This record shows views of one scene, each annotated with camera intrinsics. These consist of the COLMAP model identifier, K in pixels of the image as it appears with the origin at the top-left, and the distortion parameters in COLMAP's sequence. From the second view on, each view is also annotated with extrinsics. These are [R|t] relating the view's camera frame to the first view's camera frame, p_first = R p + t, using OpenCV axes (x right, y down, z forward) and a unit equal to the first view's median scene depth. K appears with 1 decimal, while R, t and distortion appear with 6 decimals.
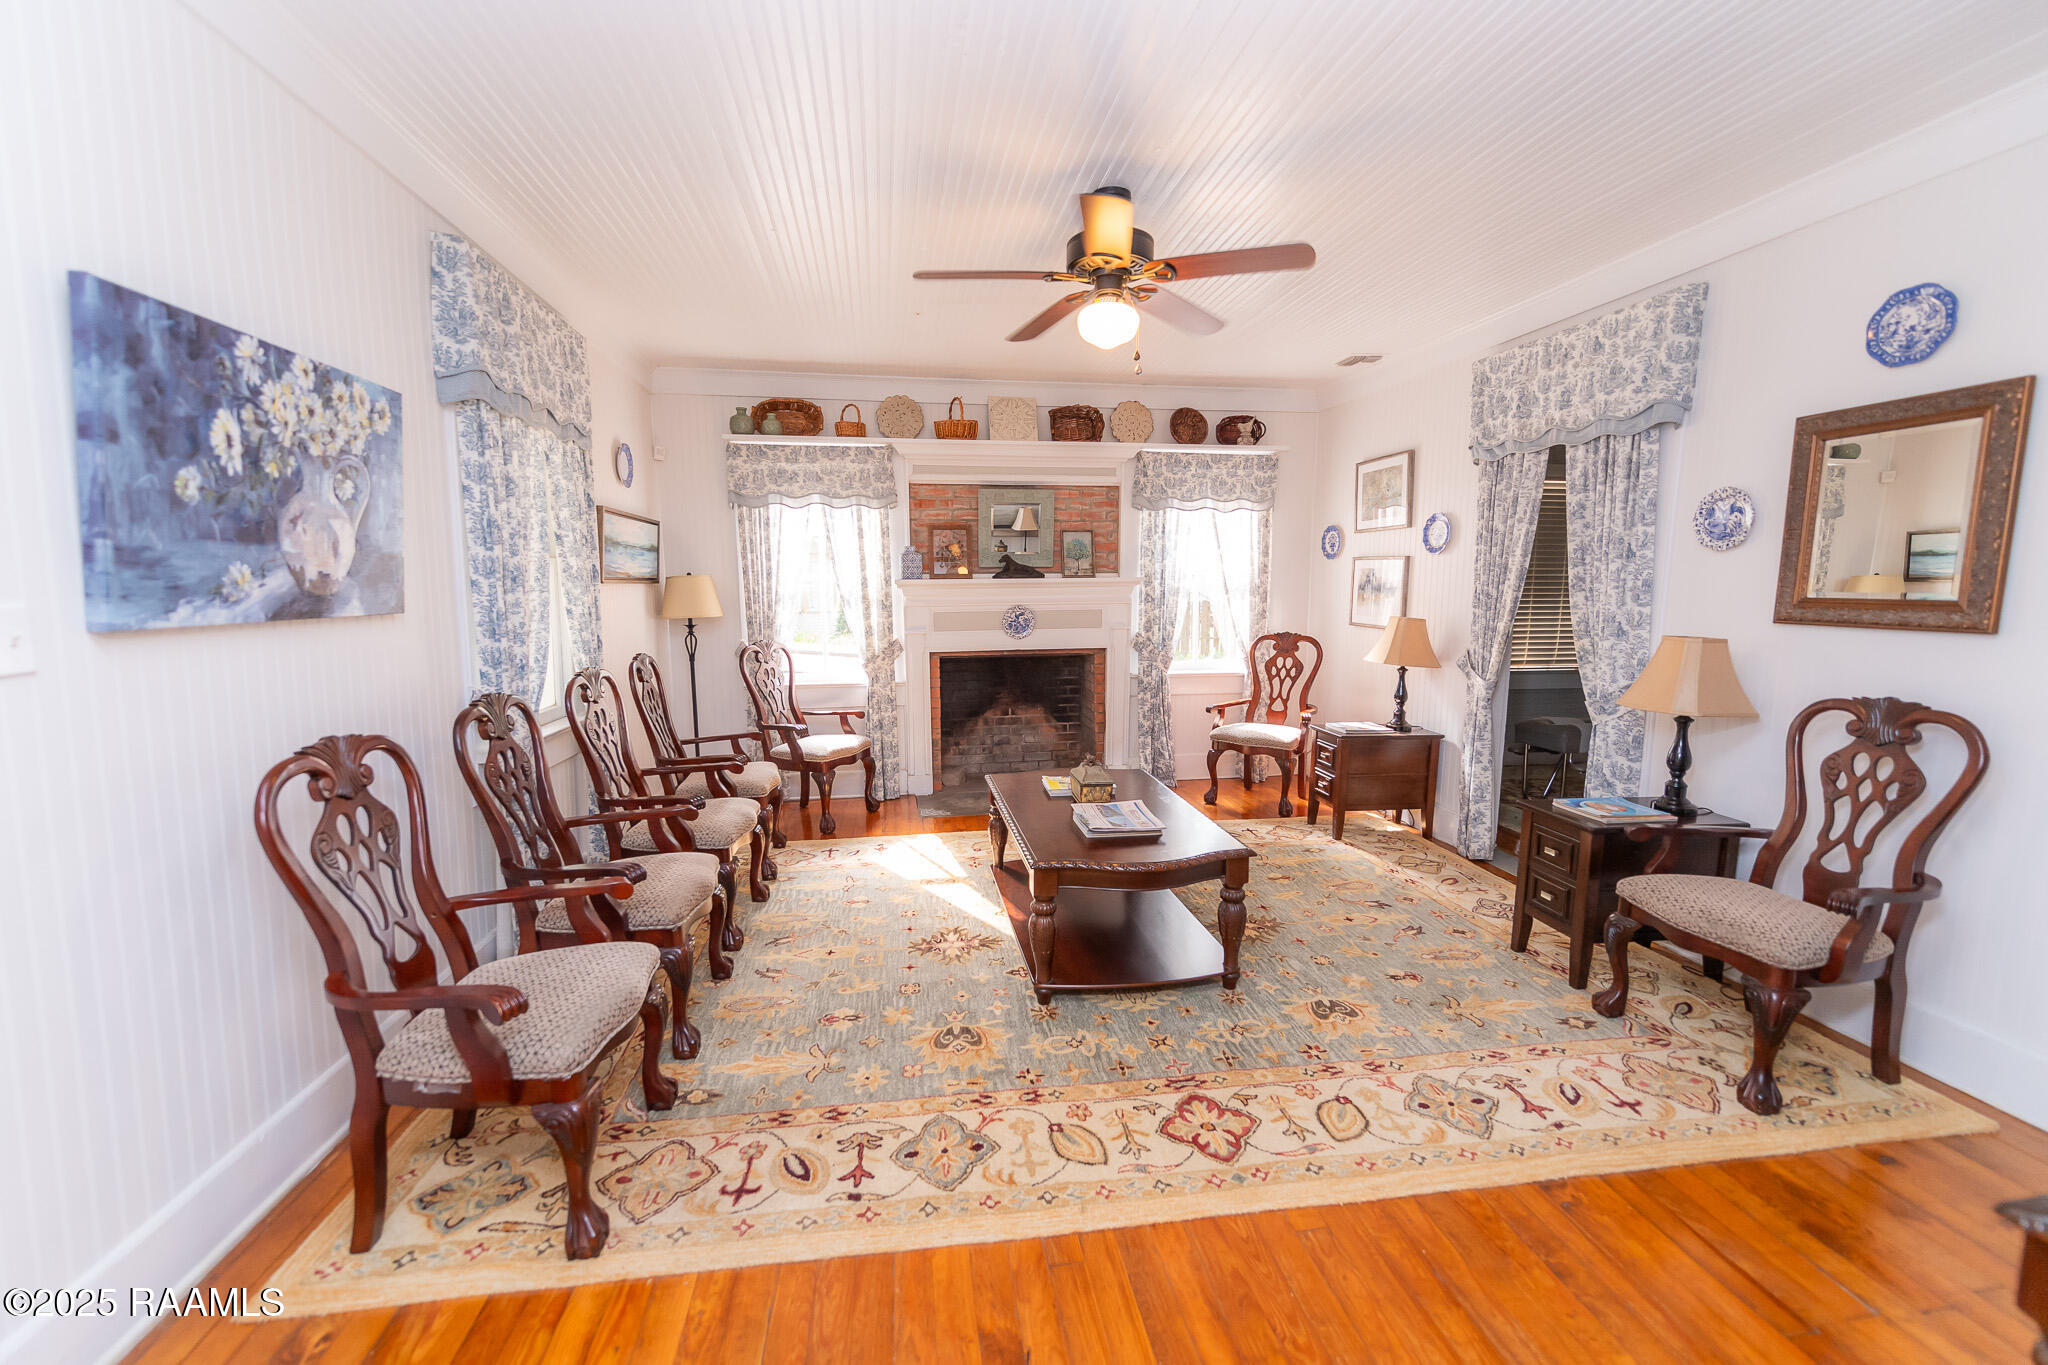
lens RADIAL K [[775.2, 0, 1016.1], [0, 775.2, 675.7], [0, 0, 1]] dist [0.010890, -0.000482]
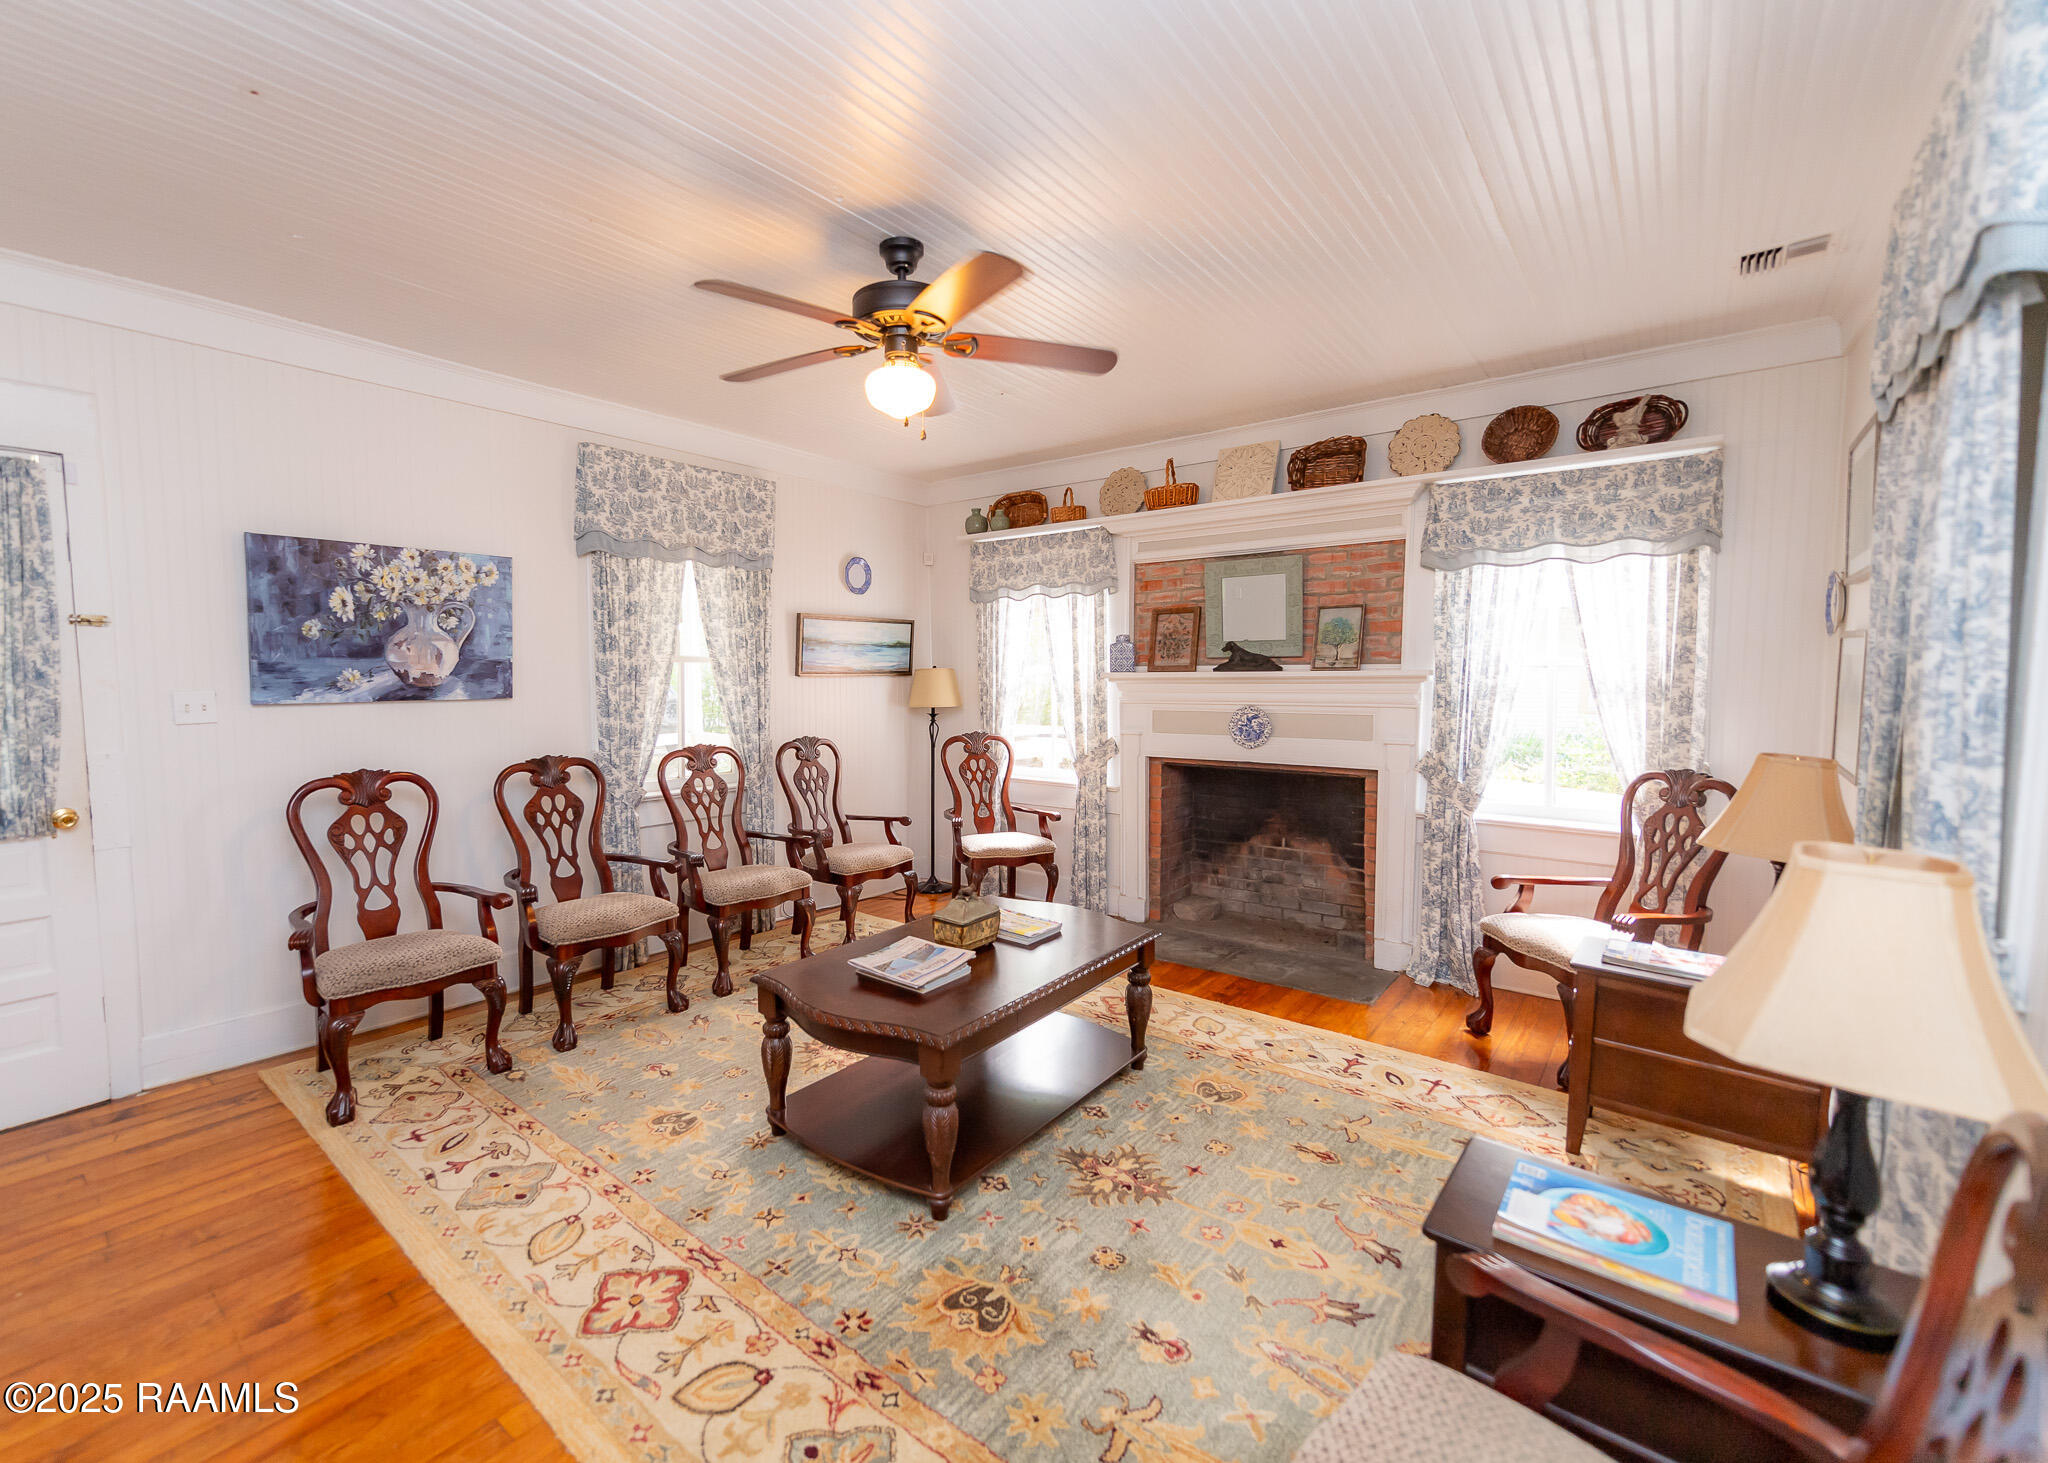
lens RADIAL K [[866.8, 0, 1018.4], [0, 866.8, 732.0], [0, 0, 1]] dist [0.012079, -0.000156]
pose [[0.684393, 0.054797, -0.727051, 0.527018], [-0.087718, 0.996117, -0.007495, -0.040516], [0.723817, 0.068905, 0.686543, 0.252159]]
